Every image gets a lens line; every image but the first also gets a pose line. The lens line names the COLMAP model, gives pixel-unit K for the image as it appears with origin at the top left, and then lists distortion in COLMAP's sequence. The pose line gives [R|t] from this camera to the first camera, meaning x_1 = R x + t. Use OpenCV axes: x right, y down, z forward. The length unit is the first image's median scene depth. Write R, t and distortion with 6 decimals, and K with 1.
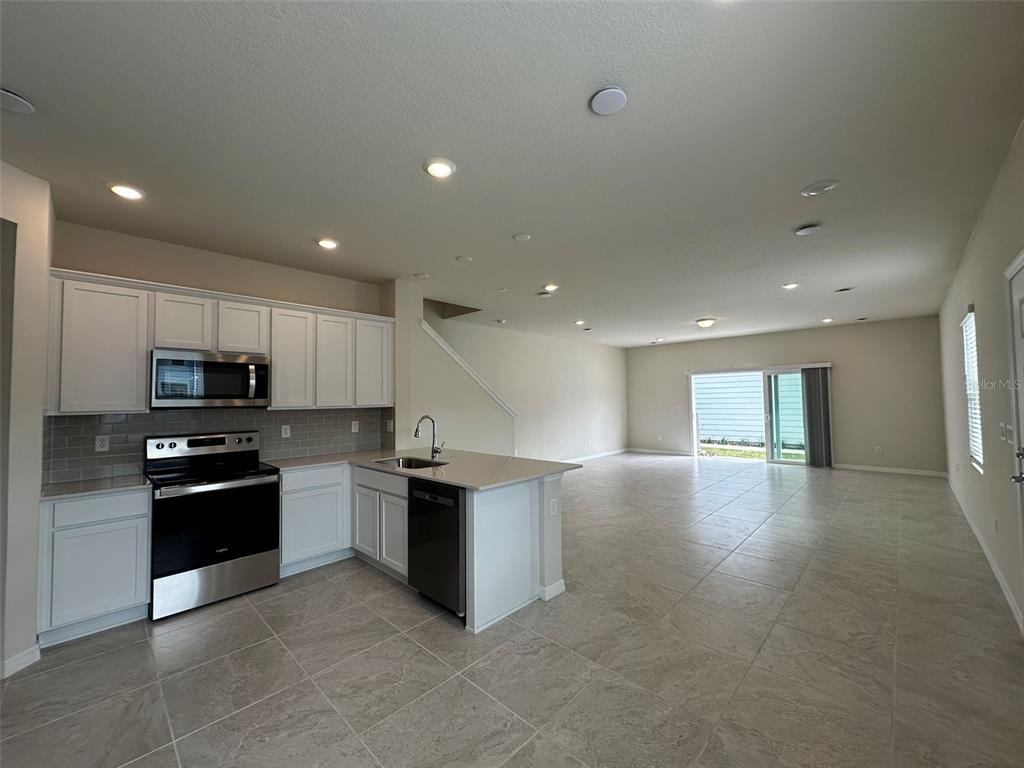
lens RADIAL K [[407.5, 0, 512.0], [0, 407.5, 384.0], [0, 0, 1]] dist [-0.002596, 0.000226]
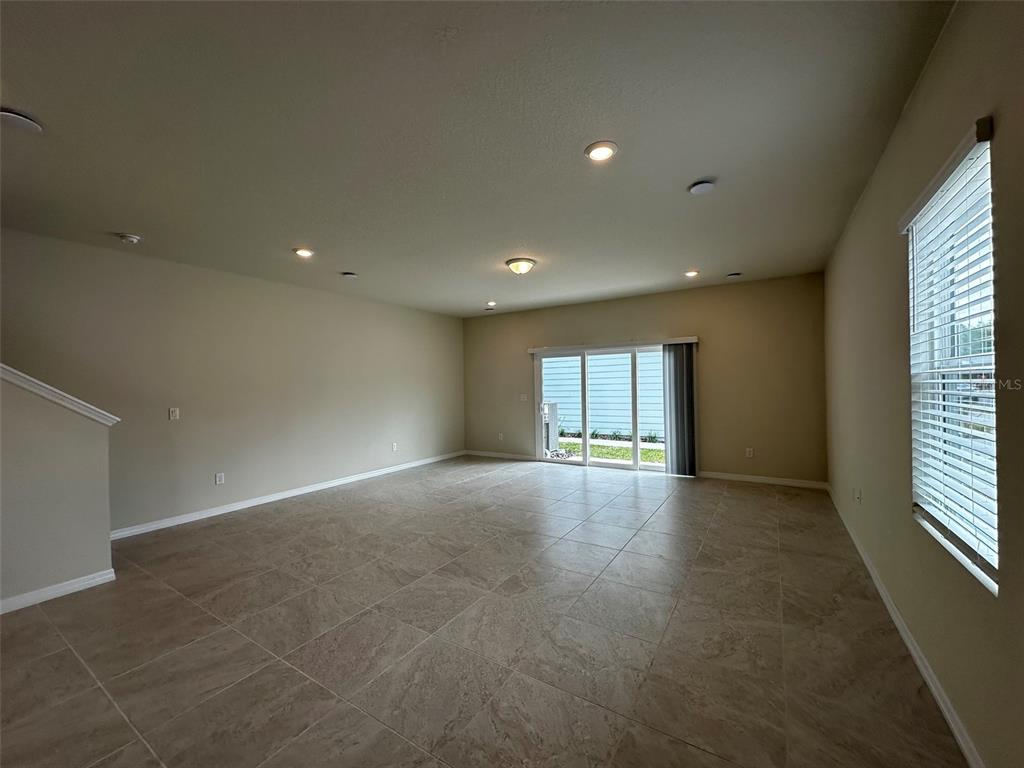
lens RADIAL K [[407.5, 0, 512.0], [0, 407.5, 384.0], [0, 0, 1]] dist [-0.002596, 0.000226]
pose [[0.979712, -0.001259, 0.200406, 0.563189], [-0.005407, 0.999450, 0.032708, 0.021994], [-0.200337, -0.033128, 0.979167, 0.625209]]
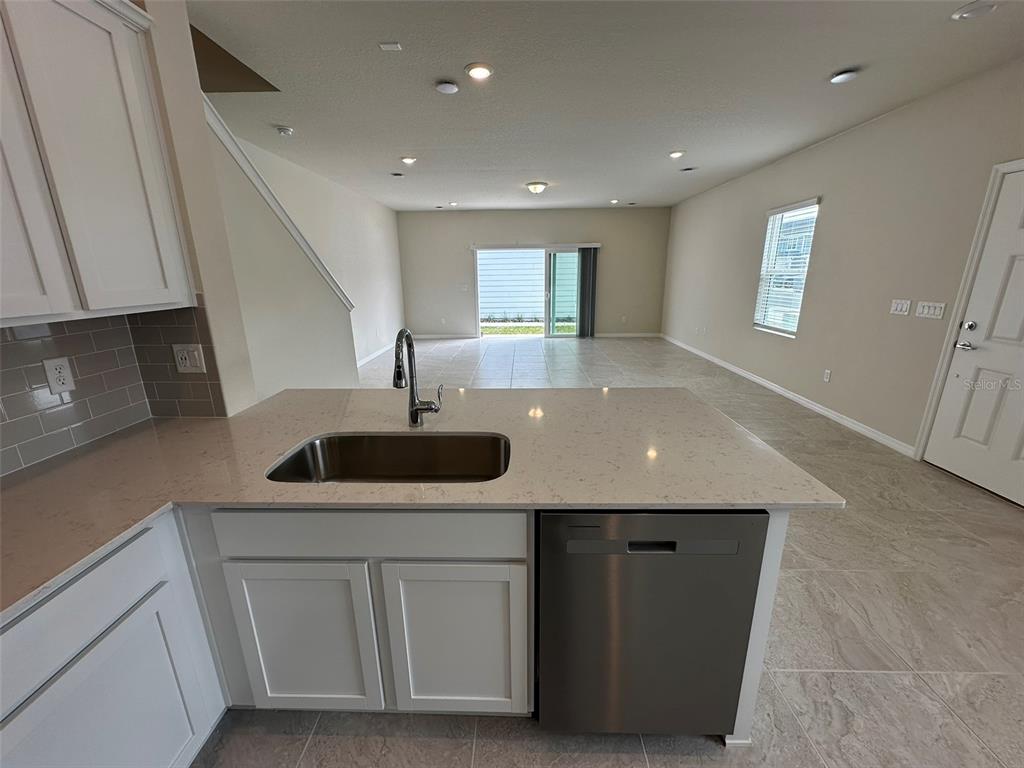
lens RADIAL K [[407.5, 0, 512.0], [0, 407.5, 384.0], [0, 0, 1]] dist [-0.002596, 0.000226]
pose [[0.737615, -0.173125, 0.652650, -0.342224], [-0.025811, 0.958635, 0.283464, 0.012234], [-0.674729, -0.225933, 0.702635, 0.552757]]
